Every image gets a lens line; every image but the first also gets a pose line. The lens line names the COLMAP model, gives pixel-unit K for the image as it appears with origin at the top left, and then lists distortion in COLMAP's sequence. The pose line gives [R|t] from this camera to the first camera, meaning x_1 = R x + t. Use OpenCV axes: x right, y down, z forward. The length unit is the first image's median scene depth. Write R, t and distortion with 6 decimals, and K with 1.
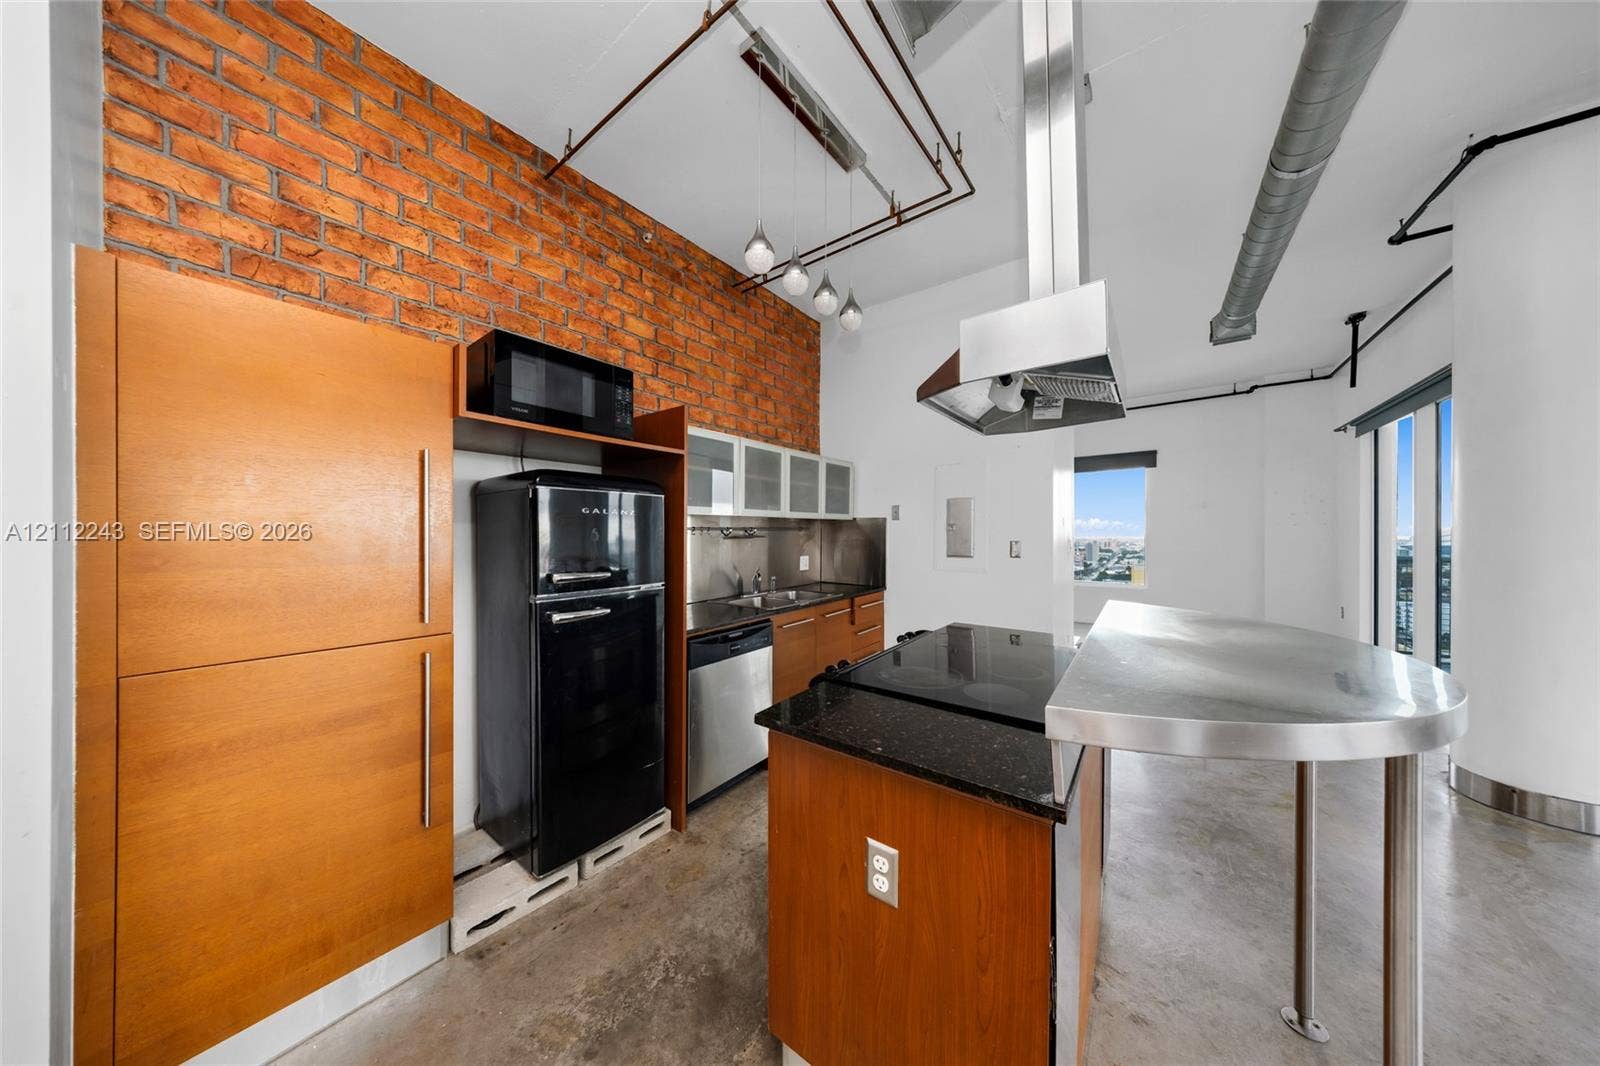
lens RADIAL K [[470.3, 0, 795.0], [0, 470.3, 538.9], [0, 0, 1]] dist [-0.007327, 0.000042]
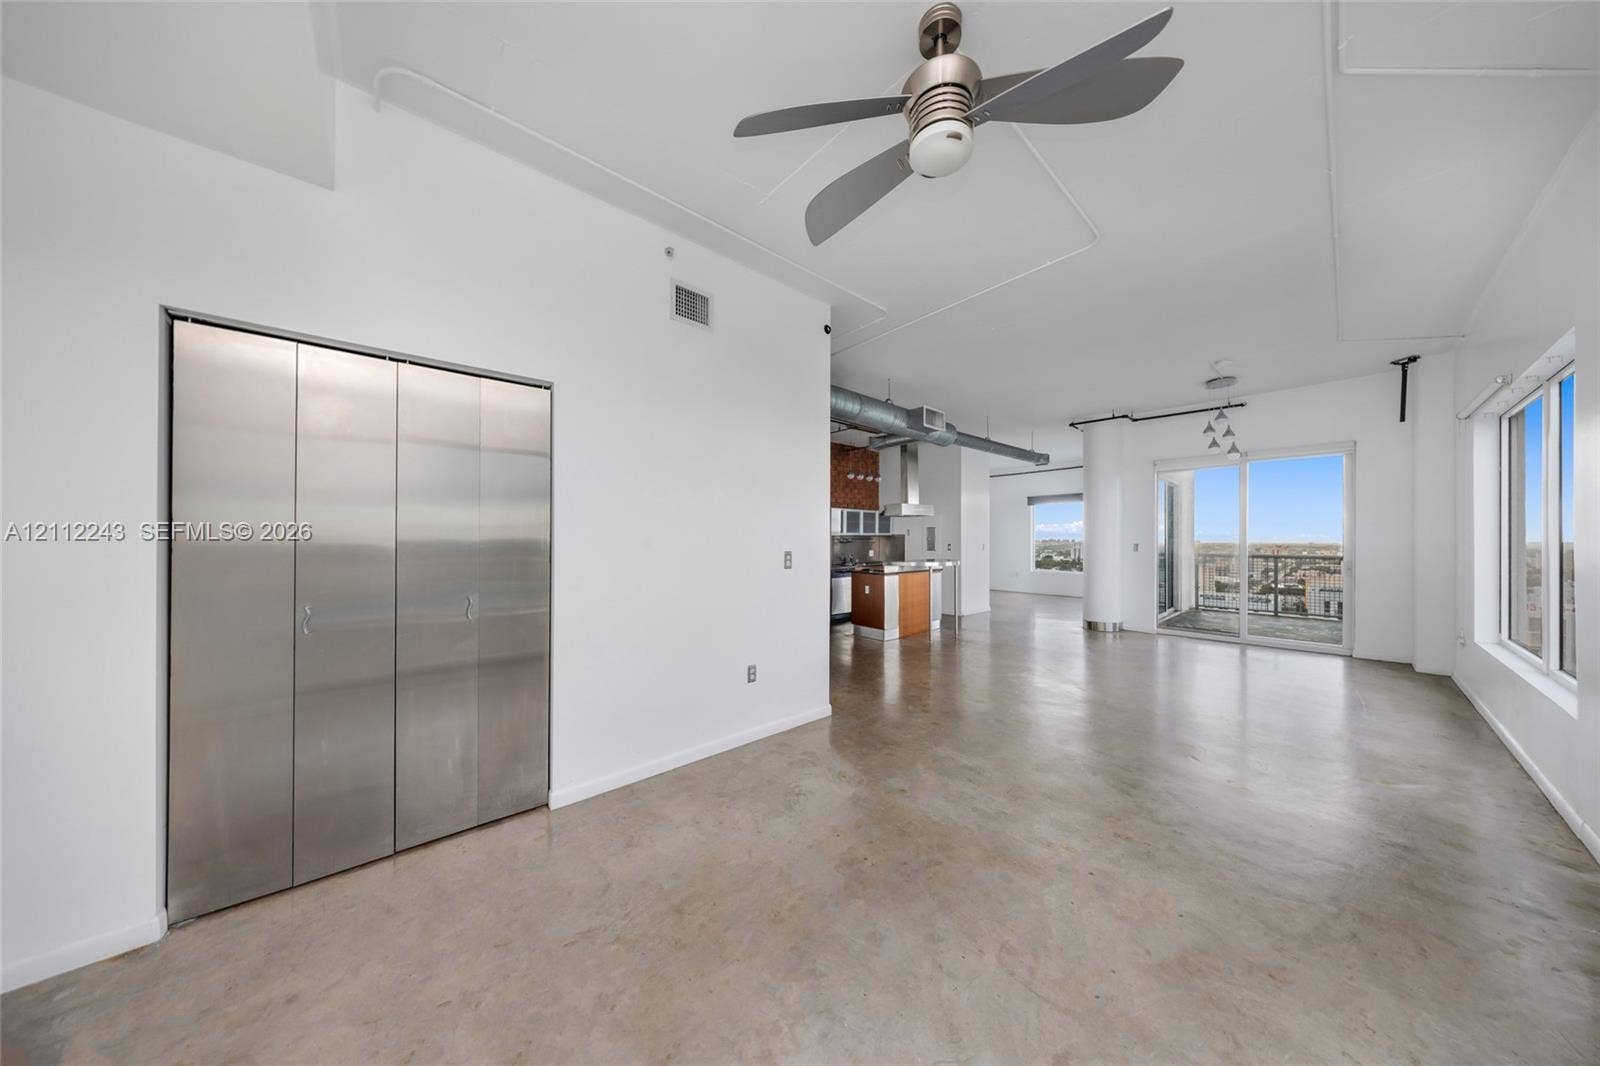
lens RADIAL K [[470.3, 0, 795.0], [0, 470.3, 538.9], [0, 0, 1]] dist [-0.007327, 0.000042]
pose [[0.977925, -0.003334, -0.208931, 0.236846], [0.000025, 0.999875, -0.015839, 0.026271], [0.208957, 0.015484, 0.977802, -2.390015]]
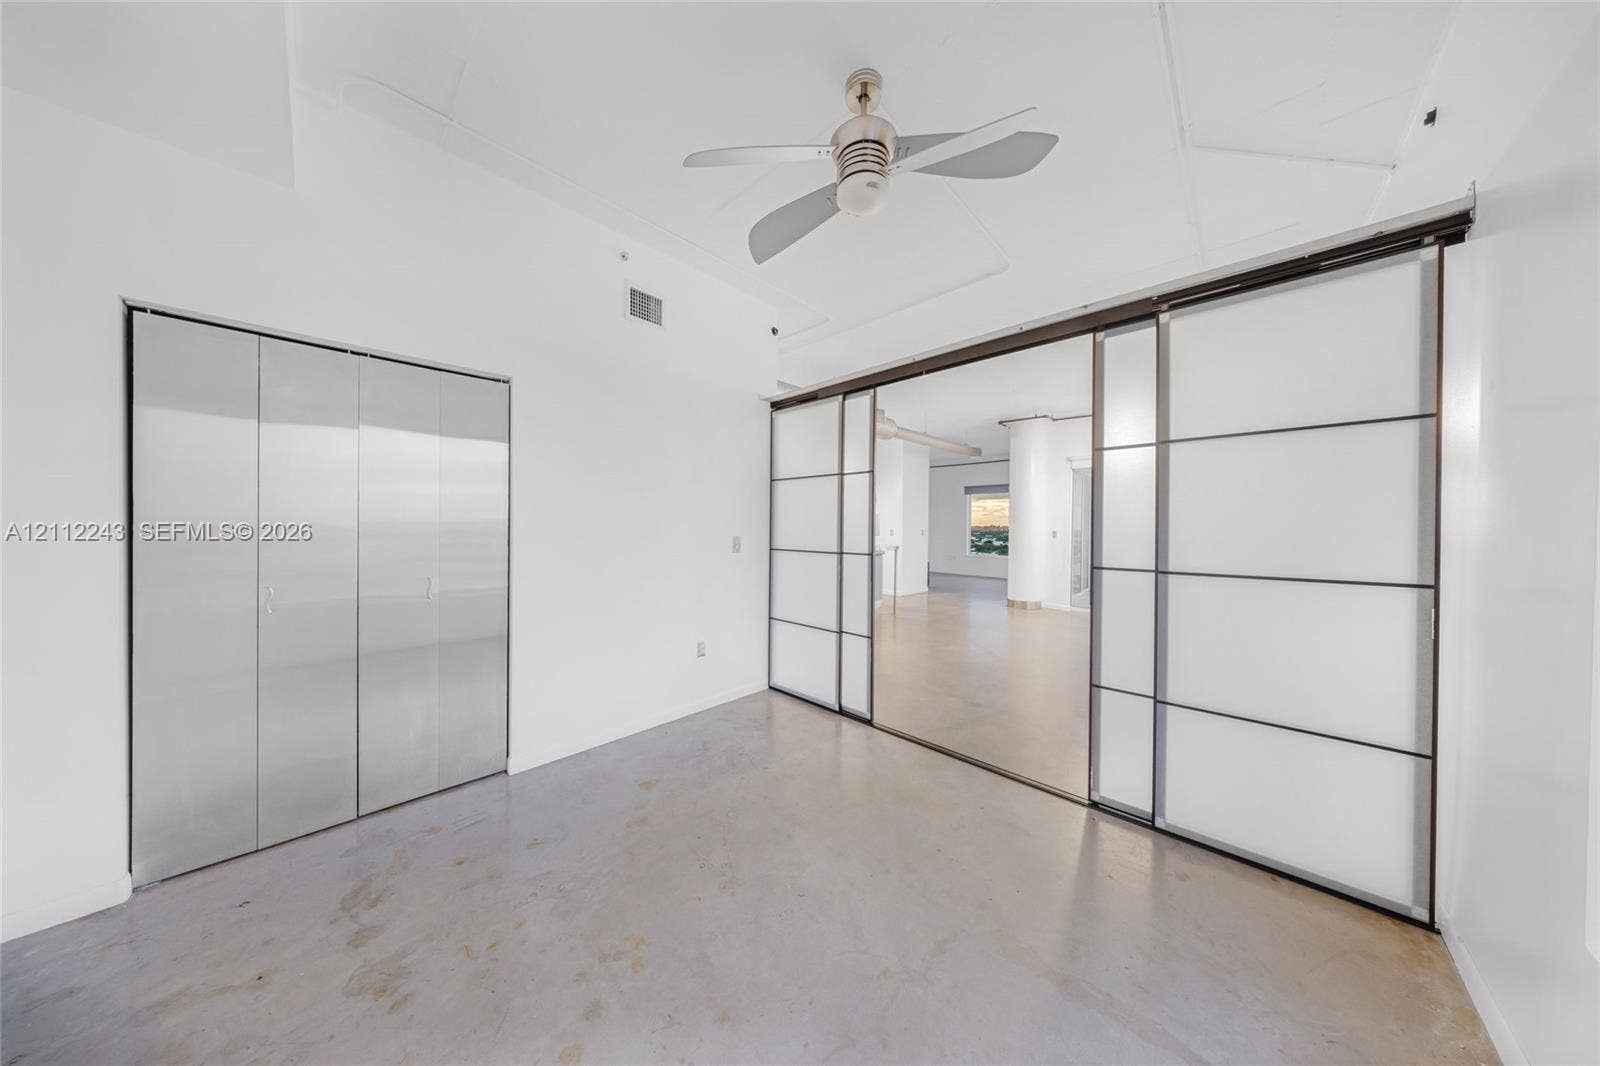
lens RADIAL K [[472.4, 0, 797.7], [0, 472.4, 529.0], [0, 0, 1]] dist [-0.007309, 0.000030]
pose [[0.992432, 0.007456, -0.122572, 0.334141], [-0.007644, 0.999970, -0.001063, 0.014714], [0.122561, 0.001992, 0.992459, -2.559803]]
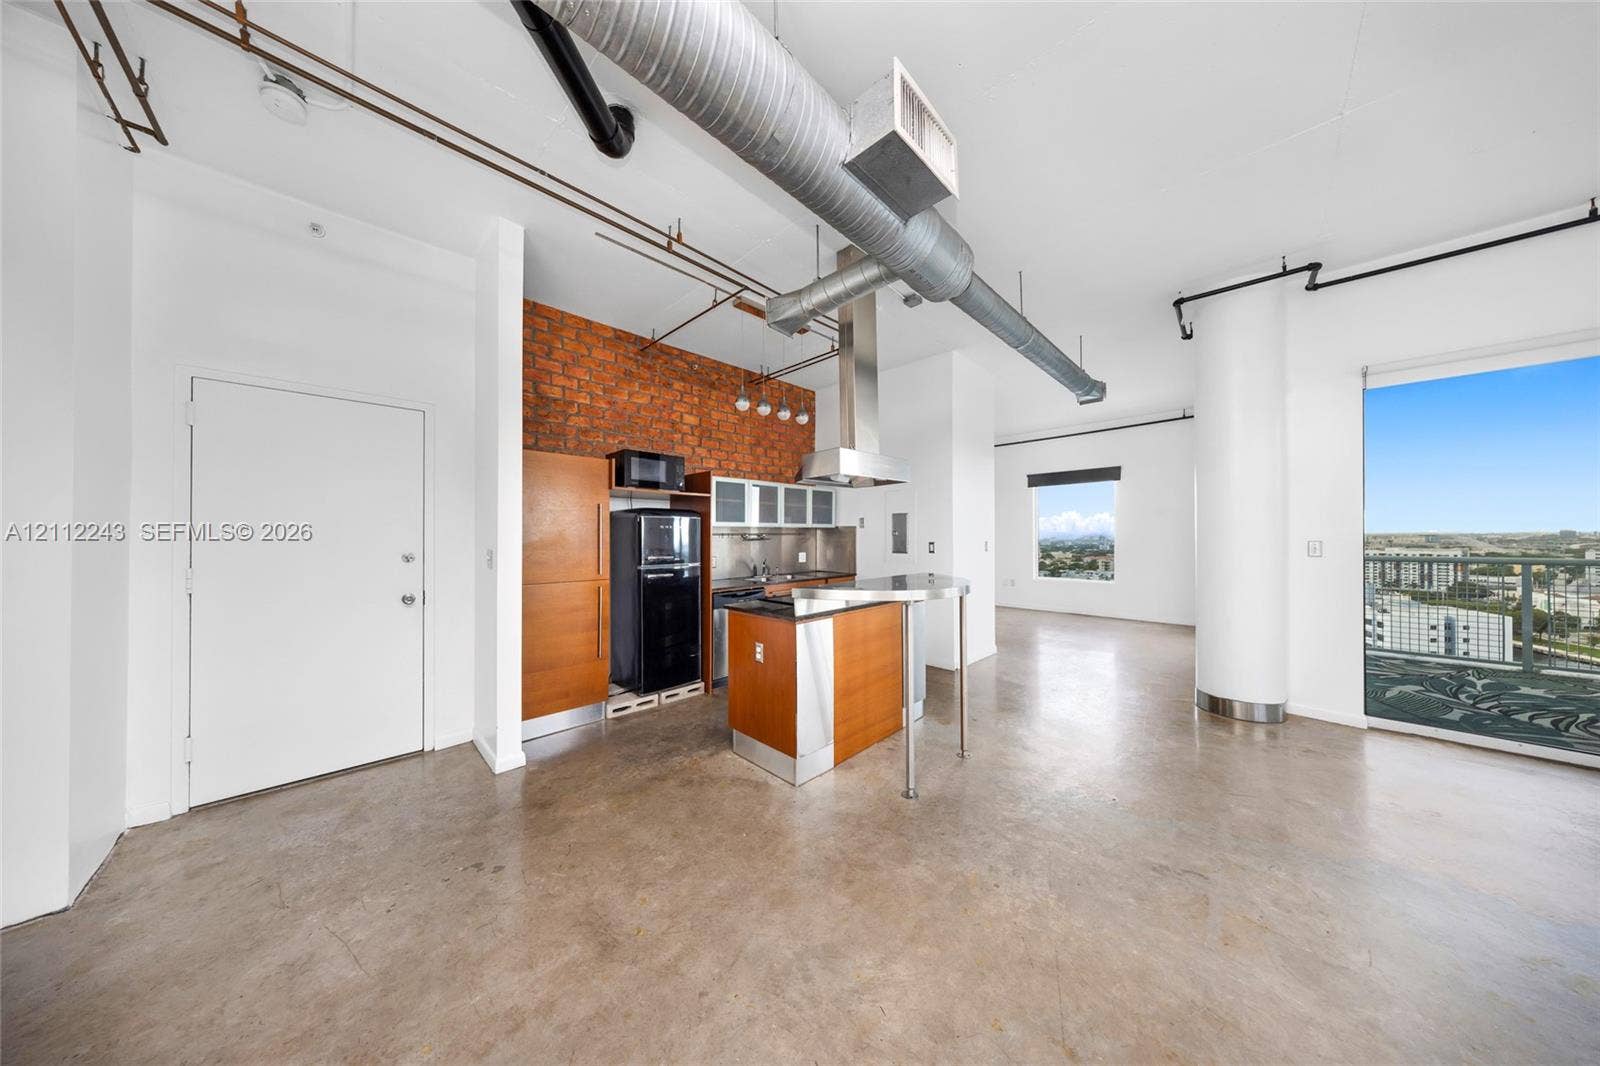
lens RADIAL K [[458.6, 0, 792.1], [0, 458.6, 535.3], [0, 0, 1]] dist [-0.000326, -0.000005]
pose [[0.990594, -0.005336, -0.136727, 0.309632], [0.003170, 0.999866, -0.016055, 0.010356], [0.136794, 0.015470, 0.990479, -0.716943]]
